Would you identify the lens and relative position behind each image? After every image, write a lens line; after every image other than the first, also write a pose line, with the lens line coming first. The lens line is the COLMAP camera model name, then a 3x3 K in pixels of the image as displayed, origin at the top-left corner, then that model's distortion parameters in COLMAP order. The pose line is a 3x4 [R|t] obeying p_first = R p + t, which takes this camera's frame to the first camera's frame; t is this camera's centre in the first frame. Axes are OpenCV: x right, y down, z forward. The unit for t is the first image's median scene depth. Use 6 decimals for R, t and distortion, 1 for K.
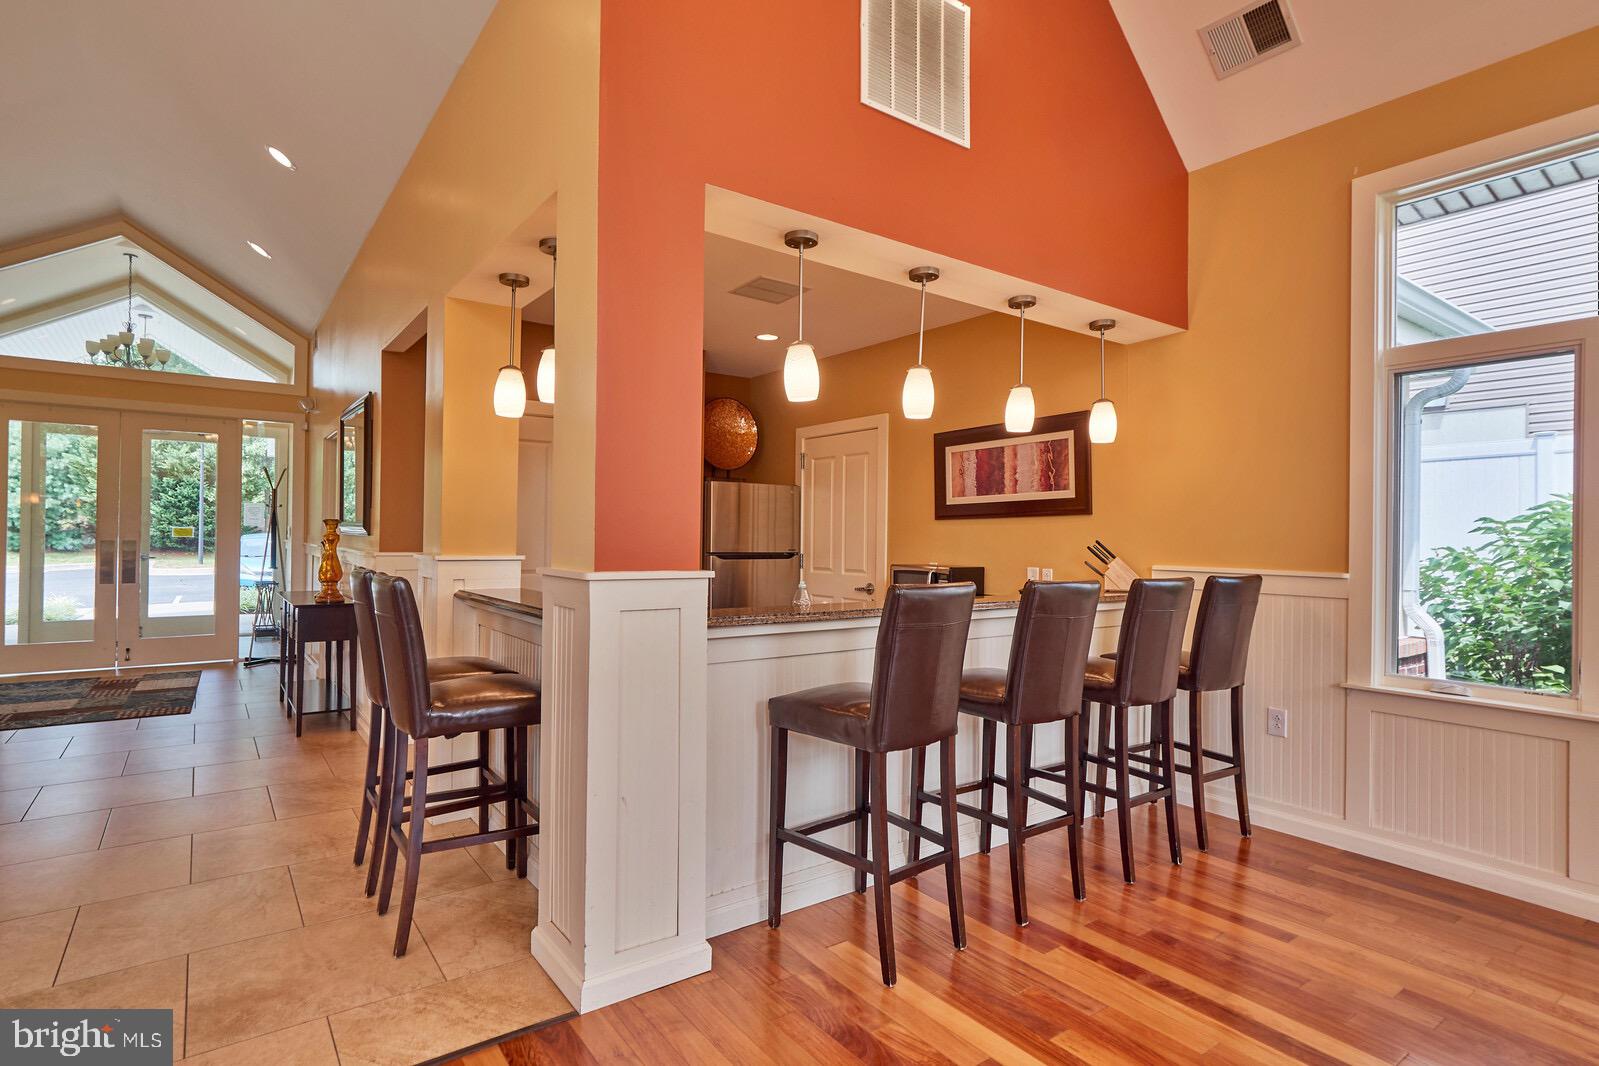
lens RADIAL K [[810.8, 0, 792.9], [0, 810.8, 534.8], [0, 0, 1]] dist [-0.000451, -0.000241]
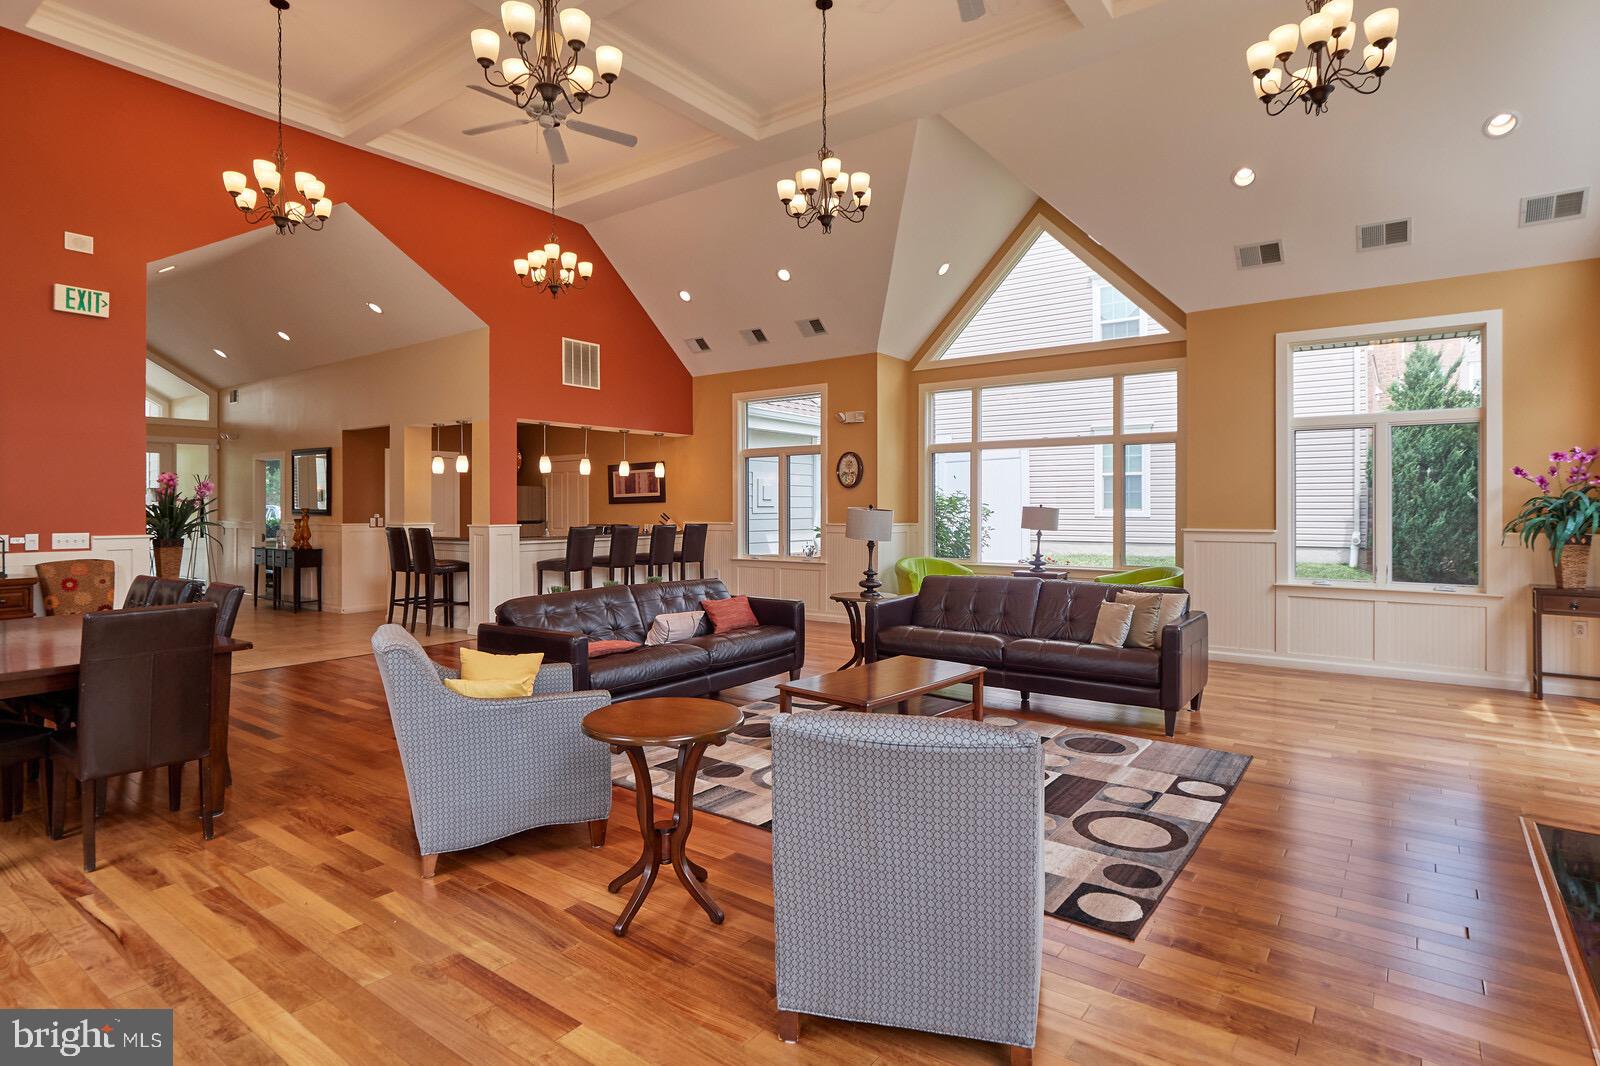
lens RADIAL K [[831.8, 0, 798.9], [0, 831.8, 511.7], [0, 0, 1]] dist [-0.000921, -0.000085]
pose [[0.956931, -0.018465, 0.289728, 0.011372], [0.014744, 0.999778, 0.015019, -0.031371], [-0.289941, -0.010100, 0.956991, -1.811030]]
